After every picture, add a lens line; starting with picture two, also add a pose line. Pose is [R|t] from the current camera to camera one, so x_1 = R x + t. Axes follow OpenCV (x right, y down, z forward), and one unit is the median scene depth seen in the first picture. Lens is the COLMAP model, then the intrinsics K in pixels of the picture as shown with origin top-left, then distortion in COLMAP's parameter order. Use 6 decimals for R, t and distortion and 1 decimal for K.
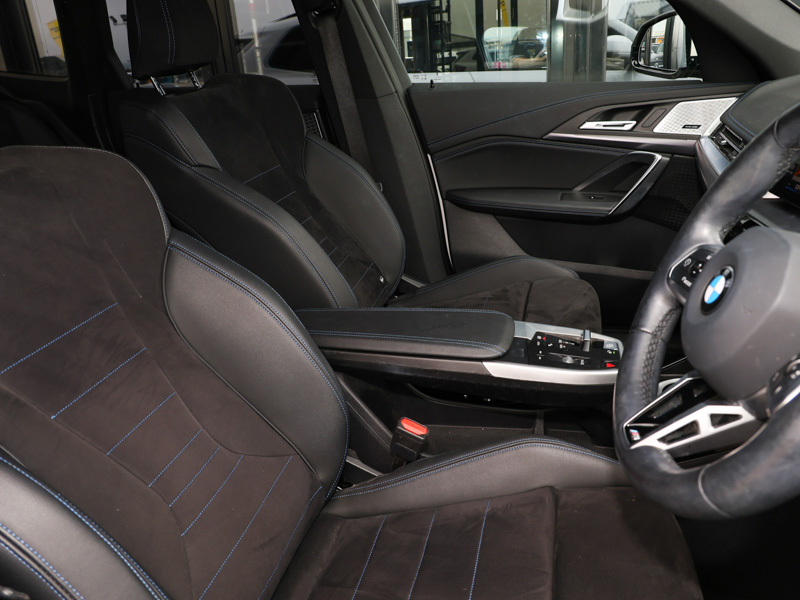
lens RADIAL K [[624.4, 0, 398.7], [0, 624.4, 286.4], [0, 0, 1]] dist [0.000522, -0.006169]
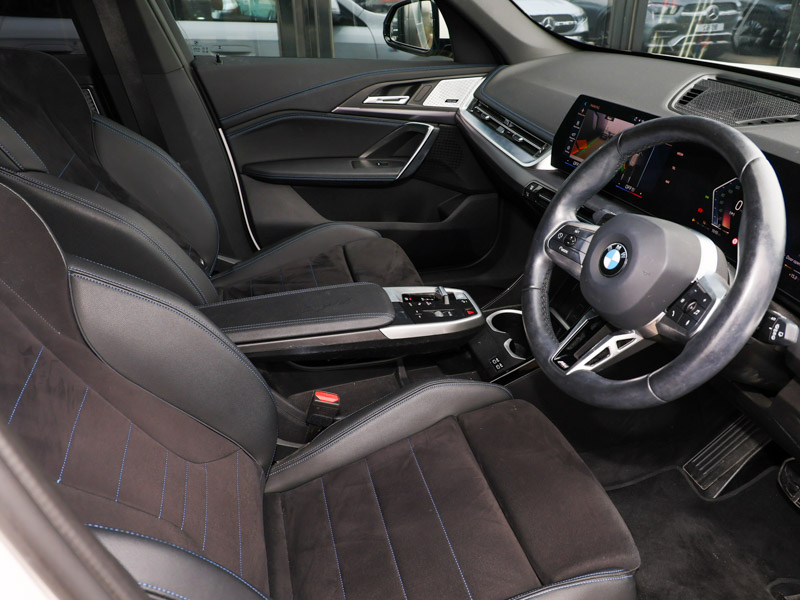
lens RADIAL K [[624.4, 0, 398.7], [0, 624.4, 286.4], [0, 0, 1]] dist [0.000522, -0.006169]
pose [[0.866959, -0.161693, 0.471421, -0.259441], [0.114388, 0.985213, 0.127556, -0.071704], [-0.485075, -0.056661, 0.872635, -0.025380]]
